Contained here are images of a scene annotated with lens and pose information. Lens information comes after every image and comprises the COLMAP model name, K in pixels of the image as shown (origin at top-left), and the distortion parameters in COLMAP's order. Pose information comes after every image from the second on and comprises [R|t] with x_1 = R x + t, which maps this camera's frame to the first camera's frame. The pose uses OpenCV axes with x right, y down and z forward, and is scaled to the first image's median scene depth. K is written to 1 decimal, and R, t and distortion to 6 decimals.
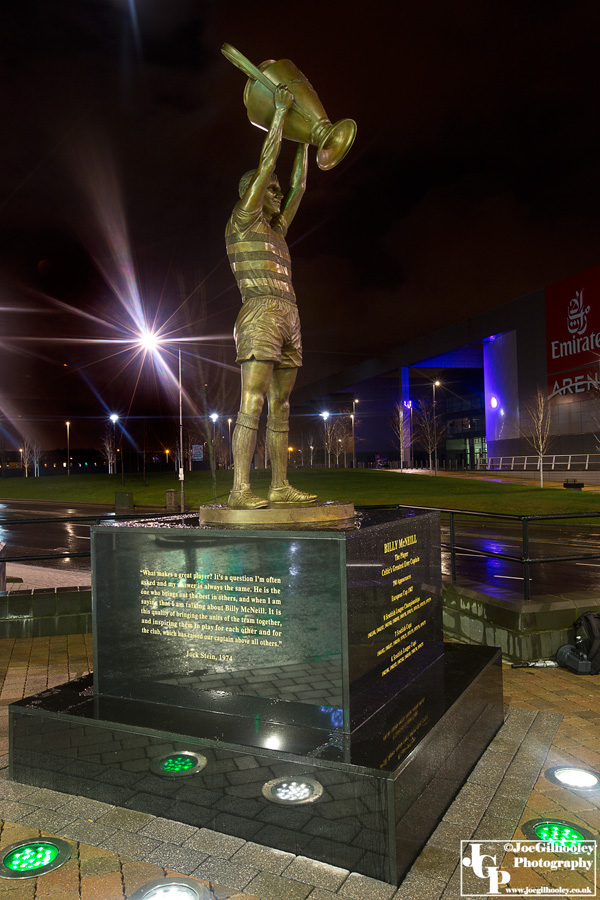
lens RADIAL K [[728.7, 0, 300.0], [0, 728.7, 450.0], [0, 0, 1]] dist [-0.005731, -0.000120]
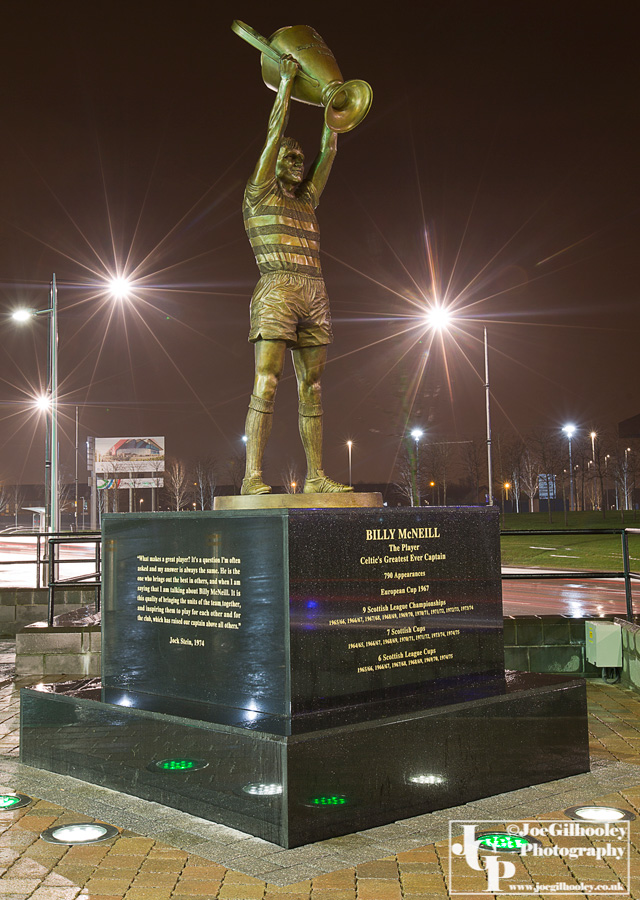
lens RADIAL K [[1129.2, 0, 333.5], [0, 1129.2, 389.8], [0, 0, 1]] dist [0.002372, -0.022265]
pose [[0.947059, -0.030212, -0.319634, 0.488816], [0.003930, 0.996579, -0.082554, 0.062811], [0.321035, 0.076927, 0.943938, -0.347352]]
